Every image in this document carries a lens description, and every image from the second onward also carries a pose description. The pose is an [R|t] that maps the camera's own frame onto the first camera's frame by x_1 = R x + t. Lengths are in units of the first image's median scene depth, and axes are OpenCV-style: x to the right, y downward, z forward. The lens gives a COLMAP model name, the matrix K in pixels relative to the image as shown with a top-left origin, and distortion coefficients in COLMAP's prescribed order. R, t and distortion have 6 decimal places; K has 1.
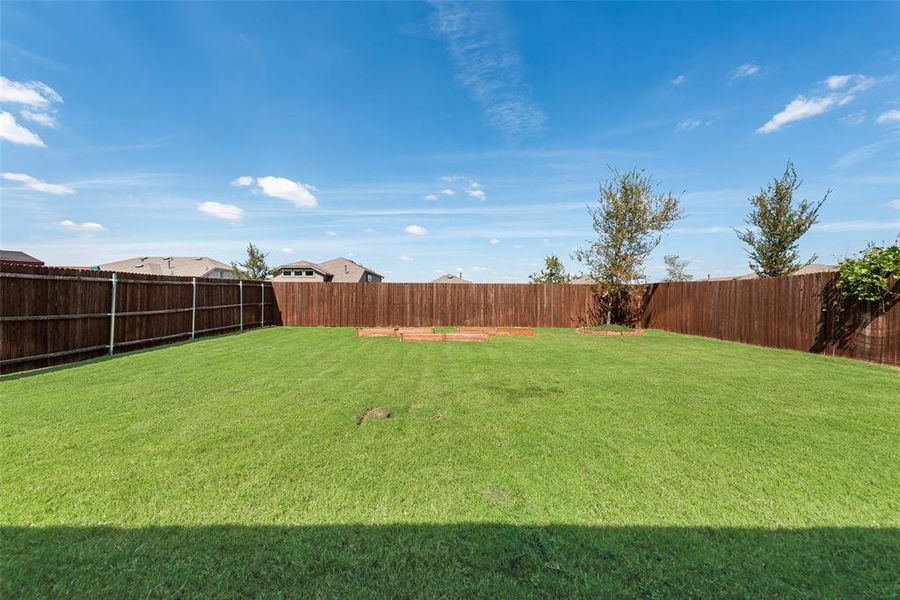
lens RADIAL K [[349.7, 0, 448.9], [0, 349.7, 298.6], [0, 0, 1]] dist [0.009192, -0.001805]
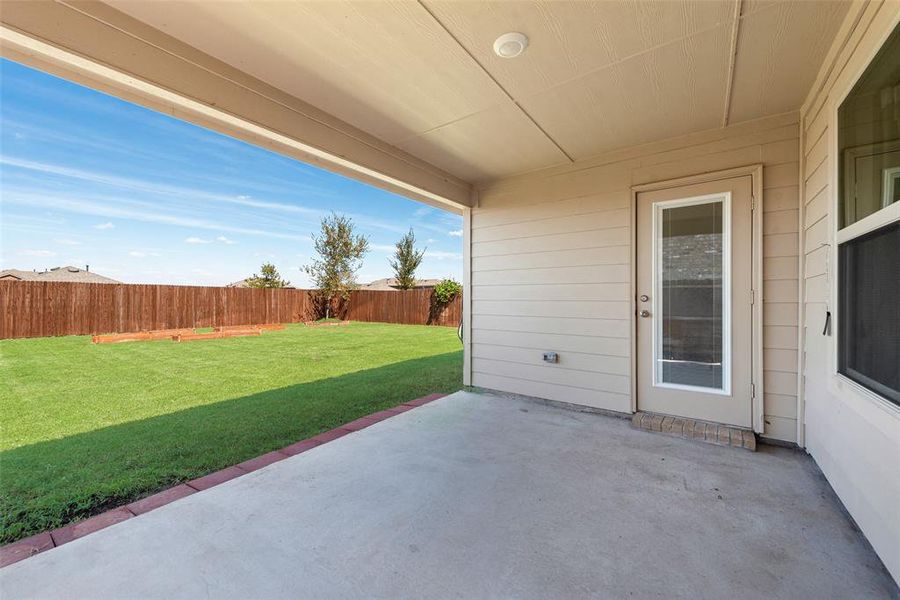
lens RADIAL K [[349.7, 0, 448.8], [0, 349.7, 300.0], [0, 0, 1]] dist [0.009192, -0.001805]
pose [[0.581216, -0.003183, 0.813743, -0.426627], [-0.000559, 0.999991, 0.004311, -0.009003], [-0.813749, -0.002961, 0.581209, -0.244017]]
